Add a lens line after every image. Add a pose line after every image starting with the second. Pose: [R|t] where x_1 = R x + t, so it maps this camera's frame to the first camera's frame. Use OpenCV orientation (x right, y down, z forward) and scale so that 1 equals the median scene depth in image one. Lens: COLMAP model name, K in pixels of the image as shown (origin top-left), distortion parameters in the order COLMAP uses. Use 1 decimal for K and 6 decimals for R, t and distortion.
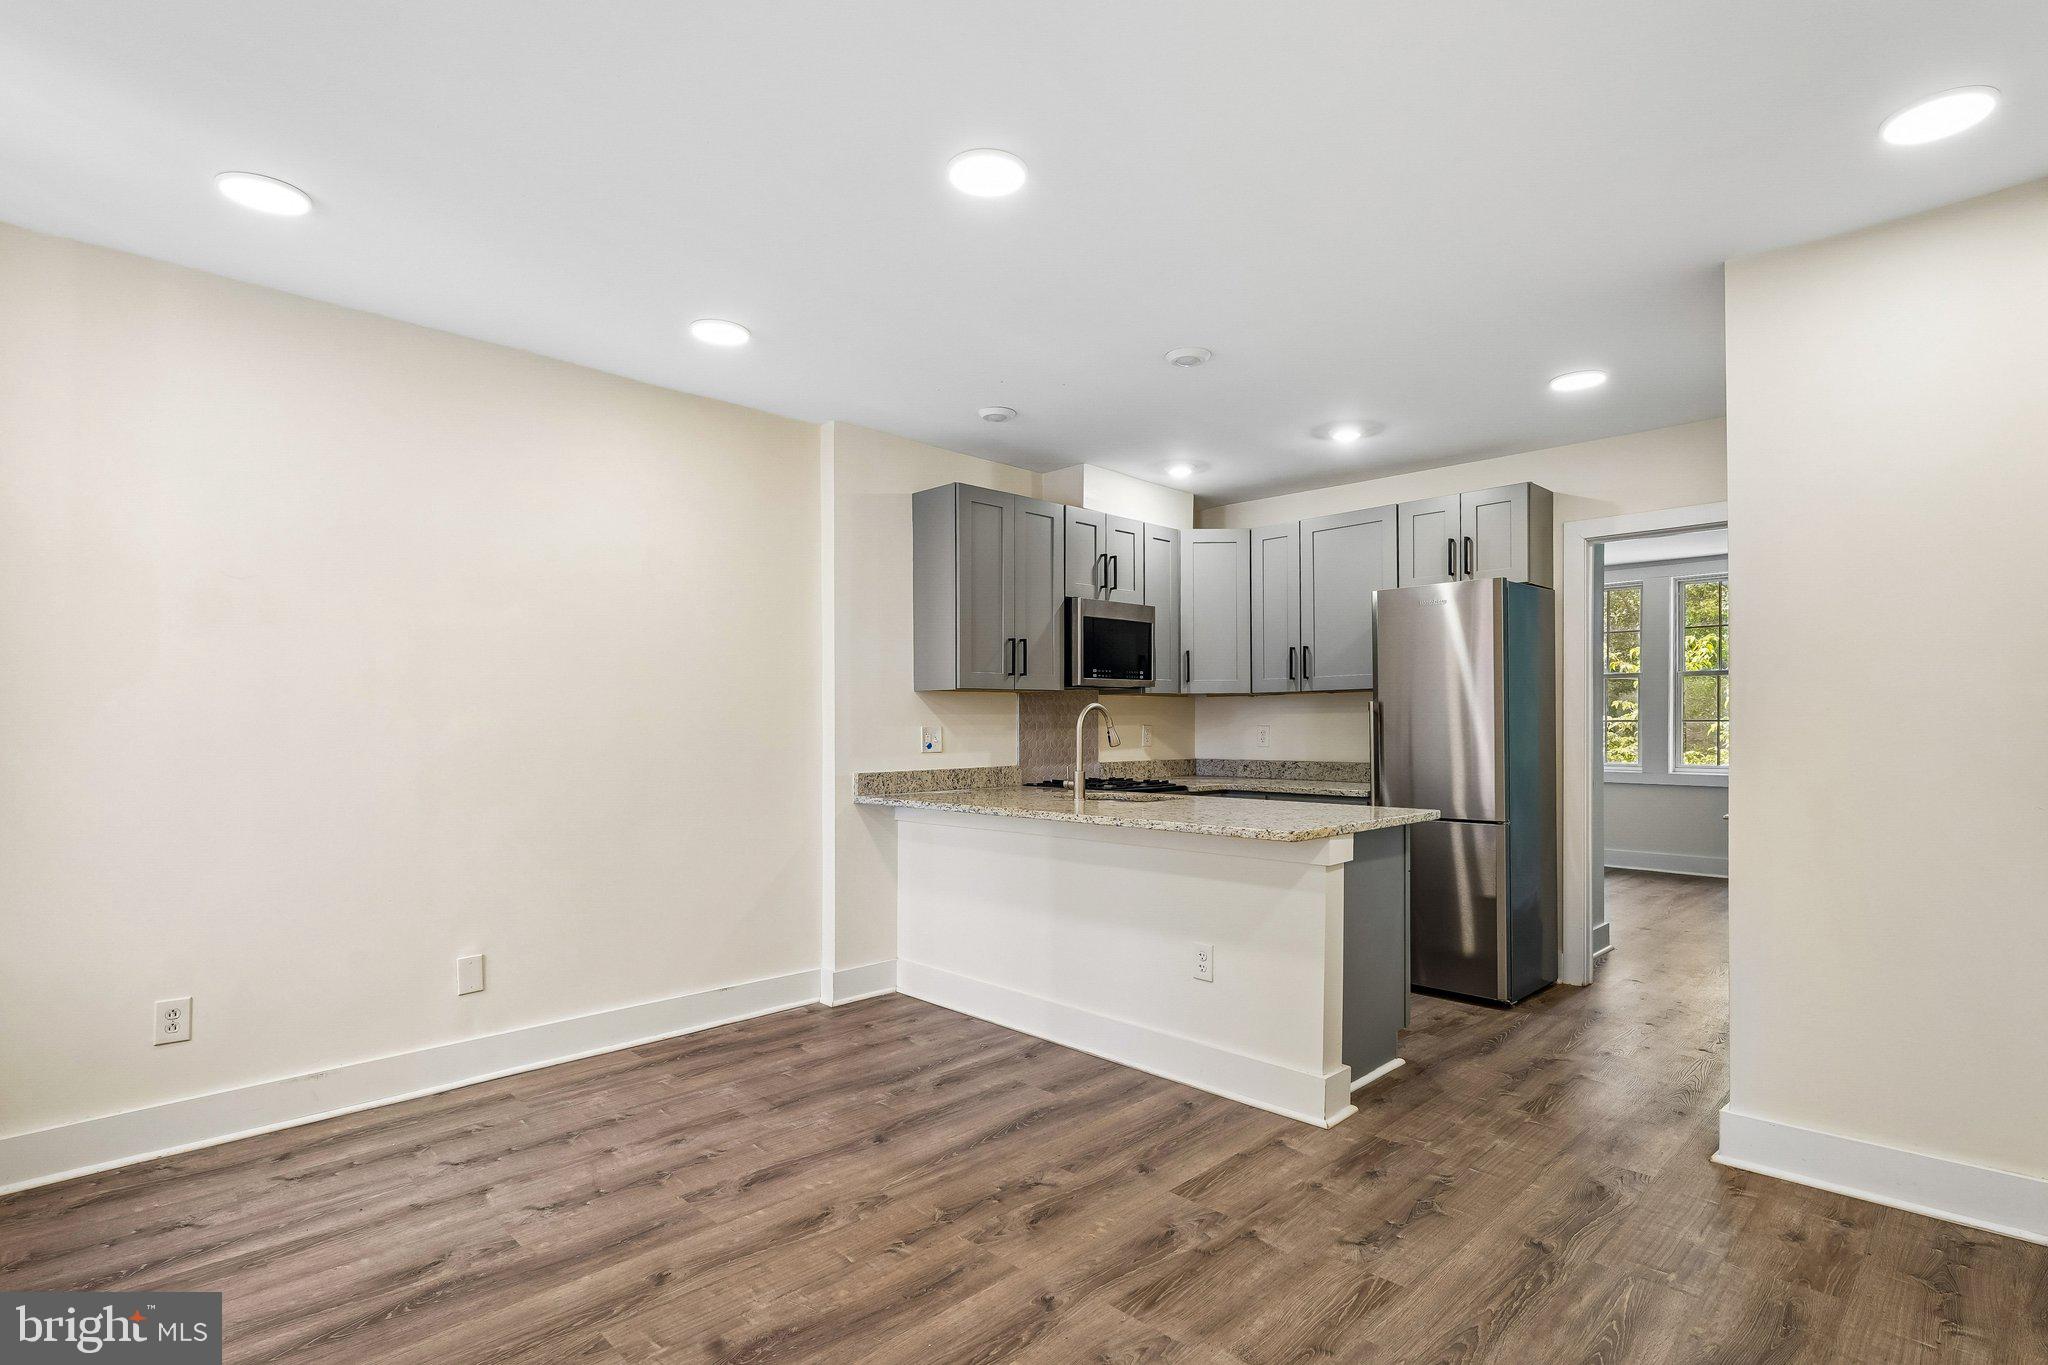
lens RADIAL K [[993.1, 0, 1018.5], [0, 993.1, 700.8], [0, 0, 1]] dist [0.003335, 0.000565]
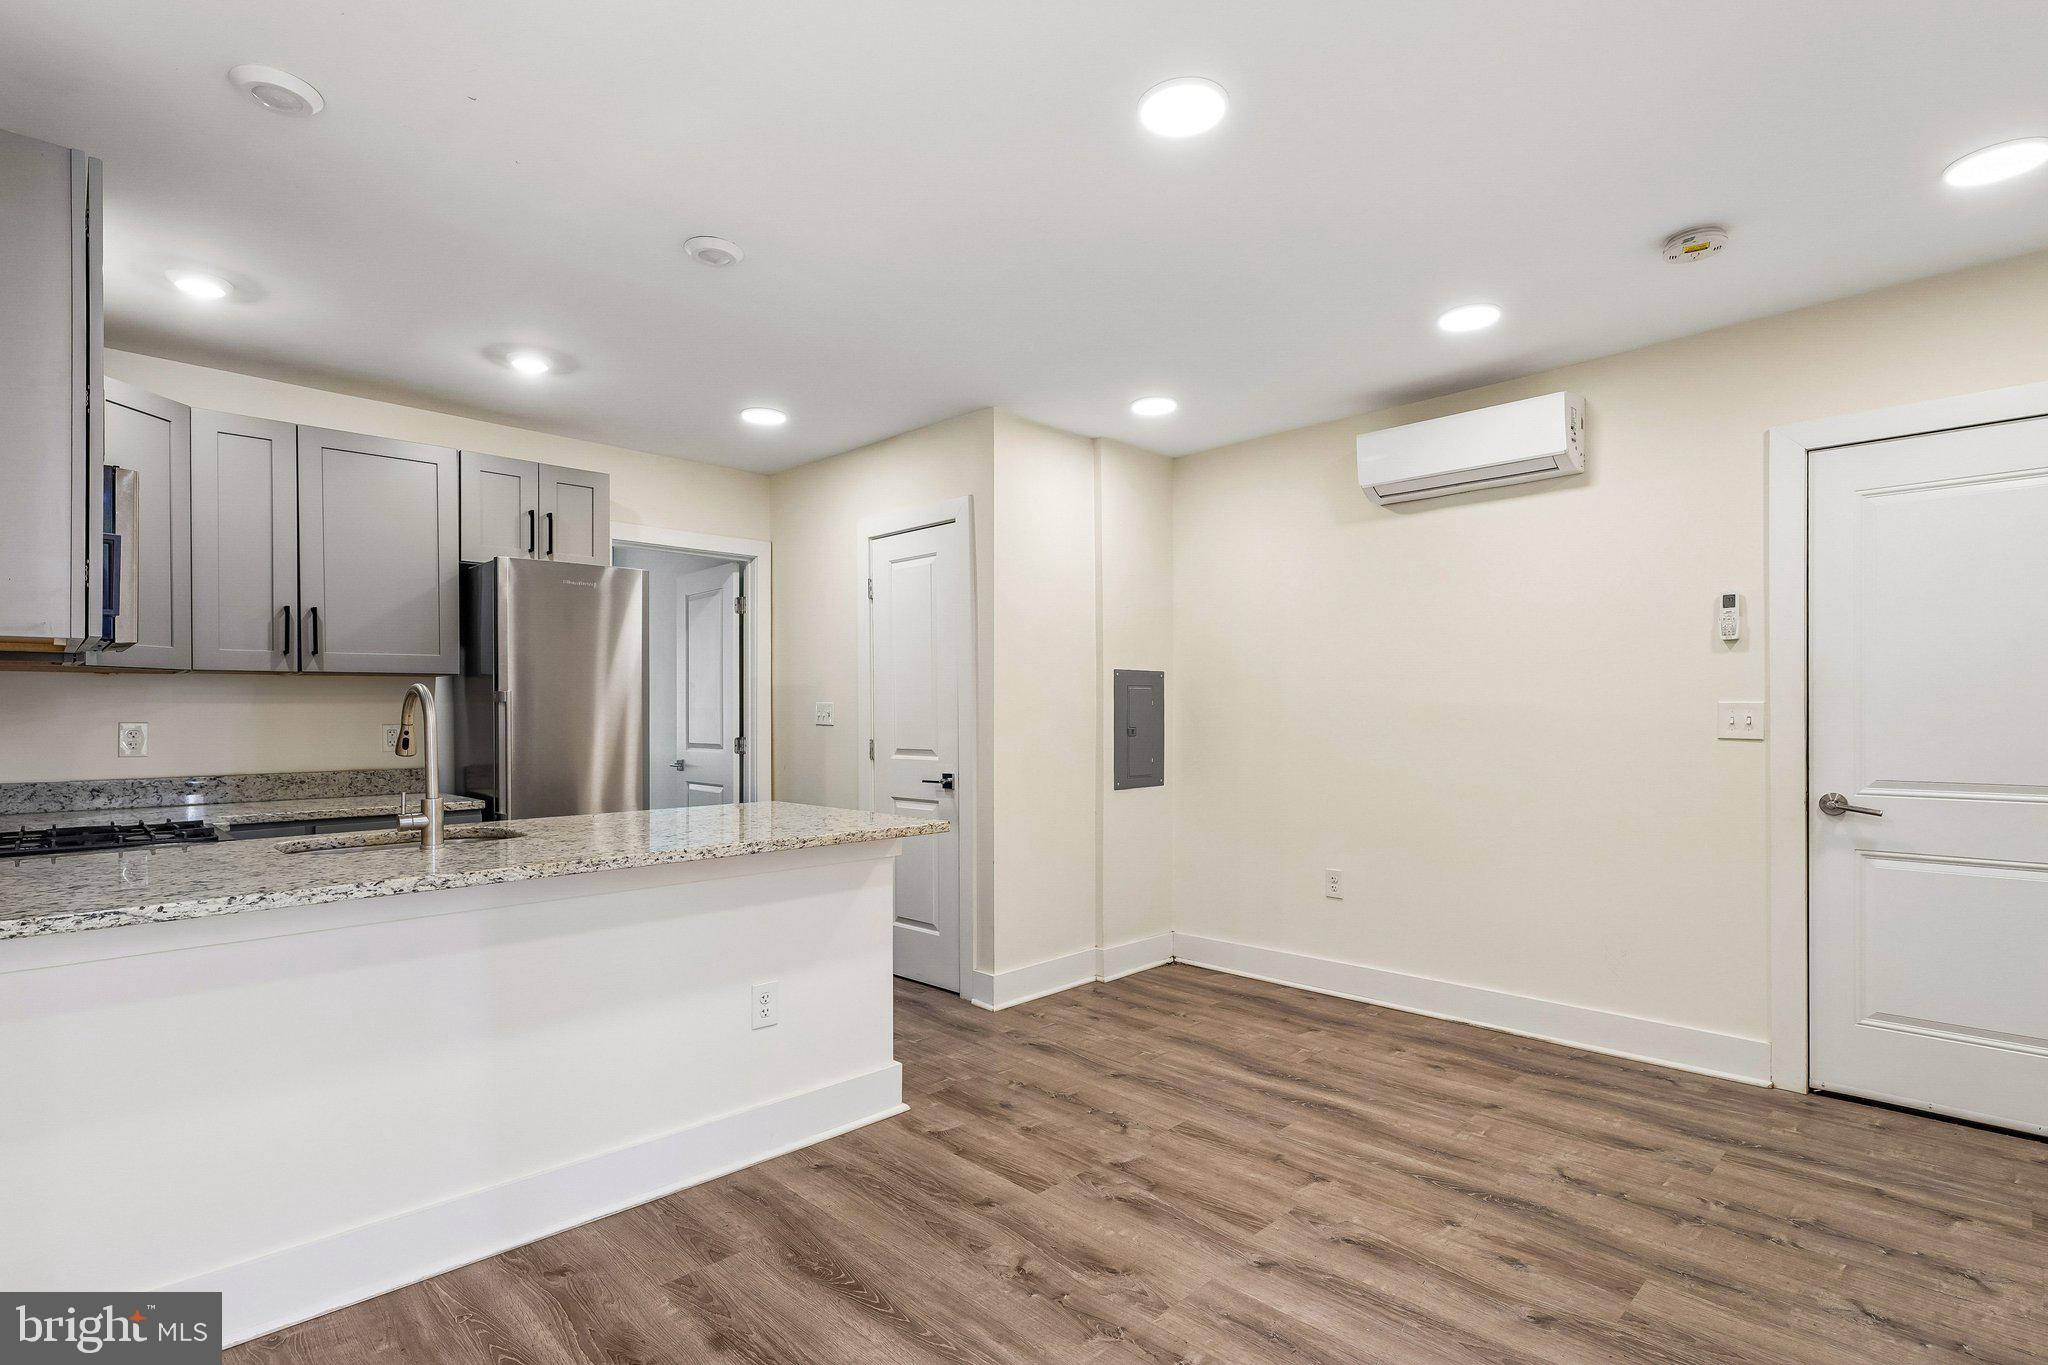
lens RADIAL K [[993.1, 0, 1018.5], [0, 993.1, 700.8], [0, 0, 1]] dist [0.003335, 0.000565]
pose [[0.004846, 0.015610, 0.999866, -0.704071], [-0.020645, 0.999667, -0.015507, 0.019067], [-0.999775, -0.020567, 0.005167, 0.861094]]
